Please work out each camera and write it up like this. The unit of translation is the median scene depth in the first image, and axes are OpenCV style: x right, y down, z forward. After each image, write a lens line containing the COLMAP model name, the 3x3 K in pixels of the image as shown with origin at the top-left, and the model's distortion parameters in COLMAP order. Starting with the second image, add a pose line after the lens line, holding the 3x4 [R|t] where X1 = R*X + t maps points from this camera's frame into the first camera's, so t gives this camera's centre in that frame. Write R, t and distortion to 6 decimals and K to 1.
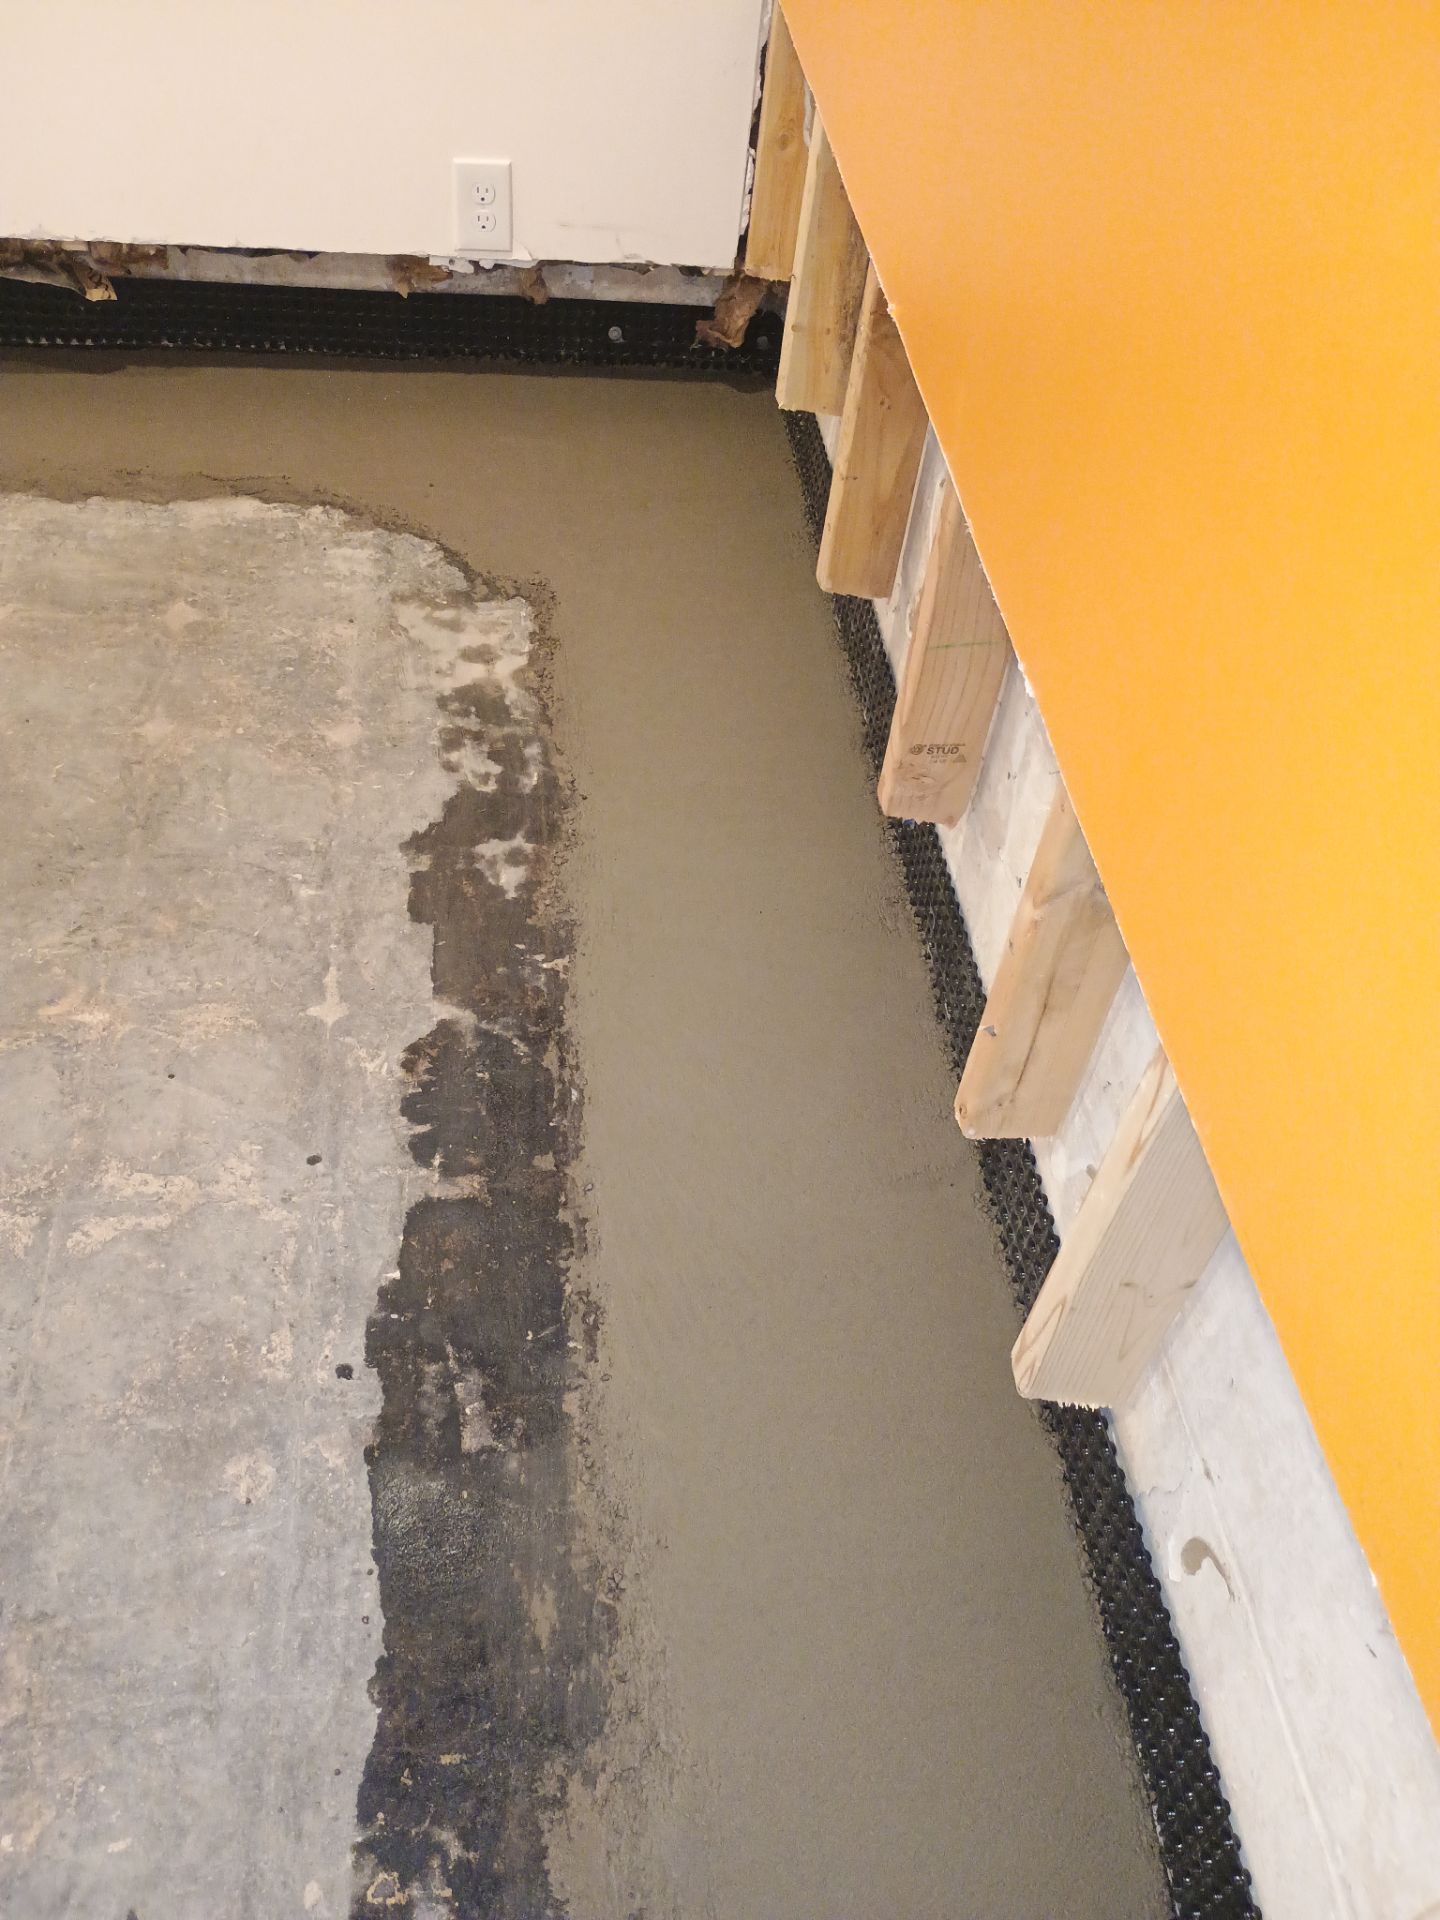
lens RADIAL K [[1657.3, 0, 717.6], [0, 1657.3, 962.1], [0, 0, 1]] dist [0.047955, -0.061462]
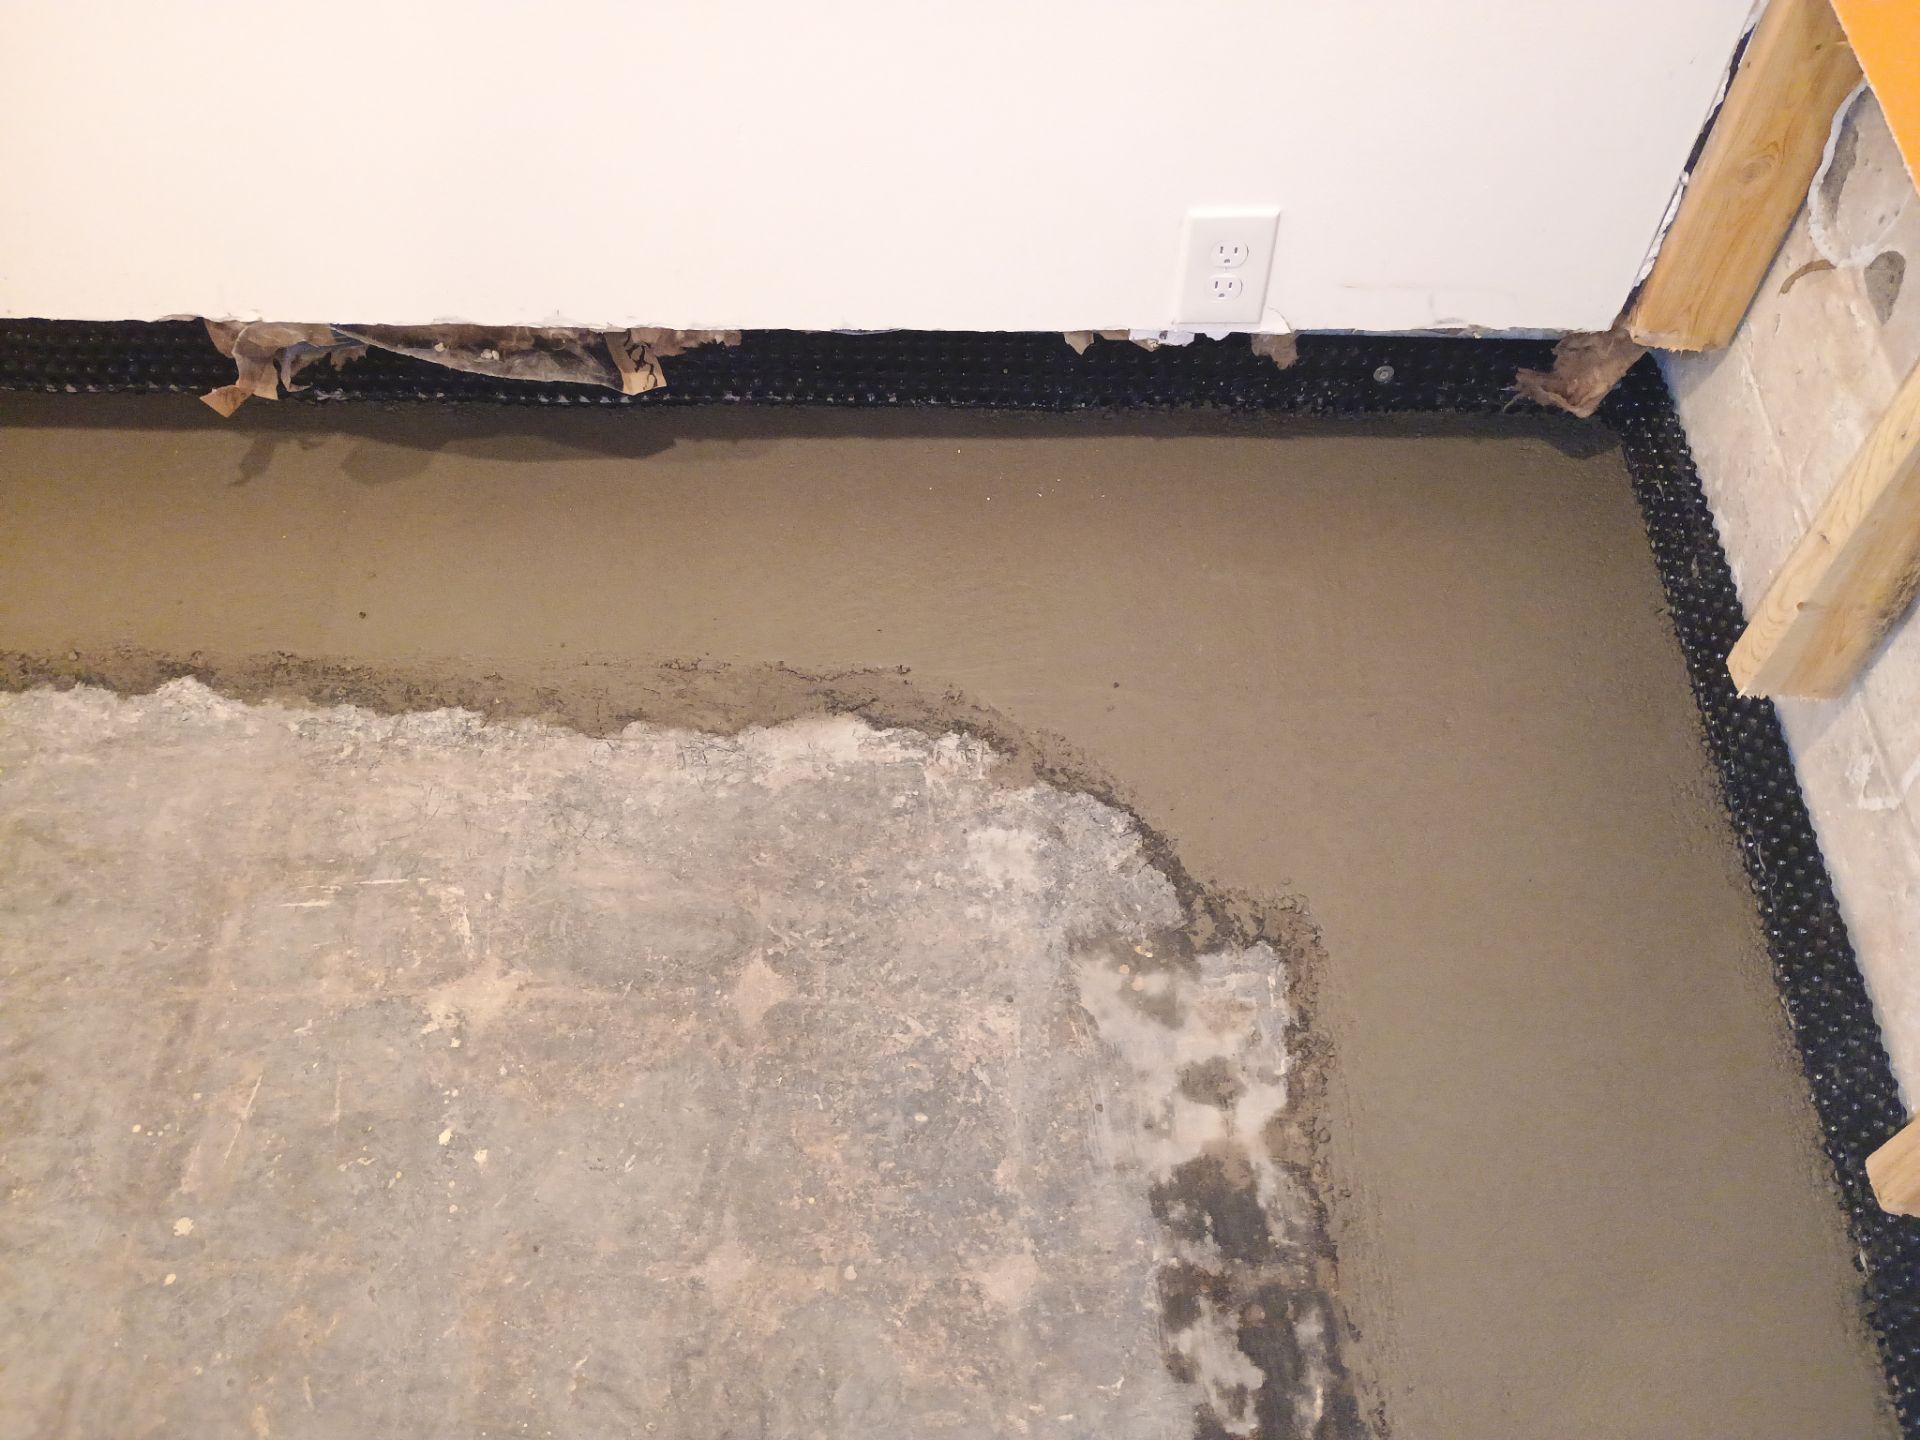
lens RADIAL K [[1657.3, 0, 955.6], [0, 1657.3, 716.3], [0, 0, 1]] dist [0.047955, -0.061462]
pose [[0.987243, 0.055565, -0.149209, -0.156504], [-0.033609, 0.988739, 0.145829, -0.424105], [0.155632, -0.138954, 0.977993, 0.393404]]
